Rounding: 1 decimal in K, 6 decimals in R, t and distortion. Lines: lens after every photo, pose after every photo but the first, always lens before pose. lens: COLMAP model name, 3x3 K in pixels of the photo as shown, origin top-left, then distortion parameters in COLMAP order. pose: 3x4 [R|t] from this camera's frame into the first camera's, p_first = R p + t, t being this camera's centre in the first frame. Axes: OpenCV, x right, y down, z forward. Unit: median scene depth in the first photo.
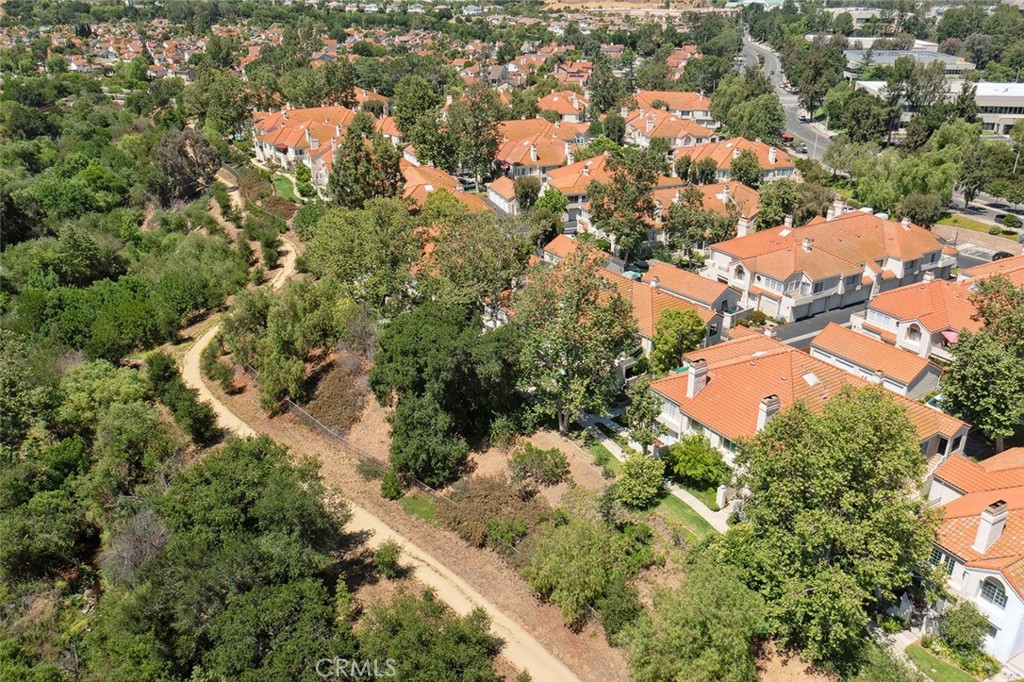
lens RADIAL K [[791.6, 0, 512.0], [0, 791.6, 341.0], [0, 0, 1]] dist [-0.031819, 0.003760]
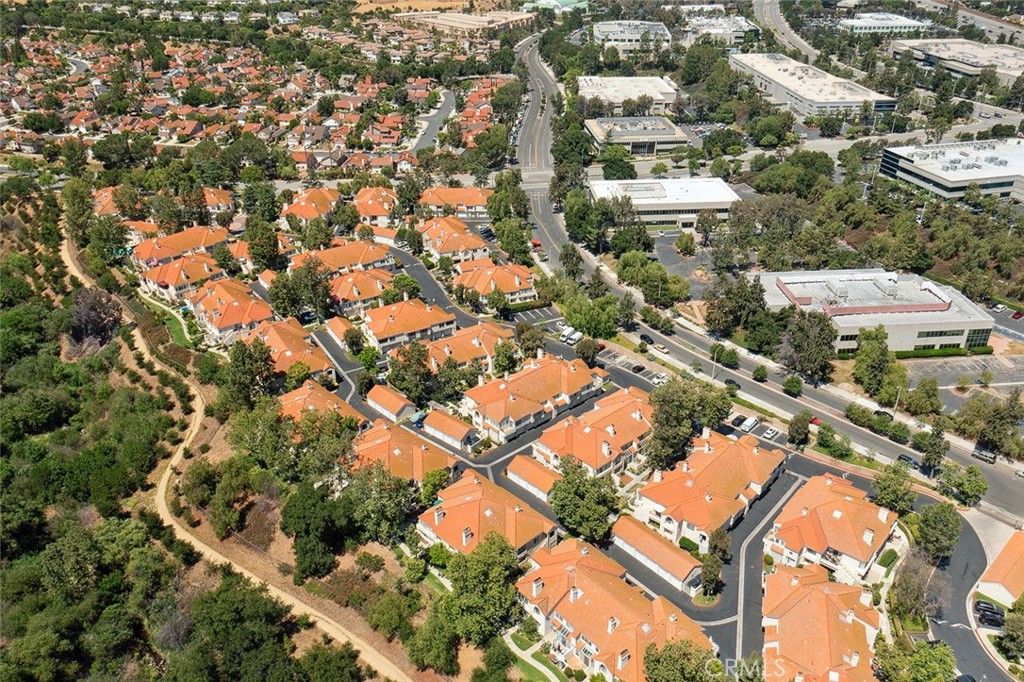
lens RADIAL K [[791.6, 0, 512.0], [0, 791.6, 341.0], [0, 0, 1]] dist [-0.031819, 0.003760]
pose [[0.978170, -0.094822, 0.184910, 0.065832], [0.079267, 0.992802, 0.089784, -0.540294], [-0.192092, -0.073167, 0.978646, -1.001361]]
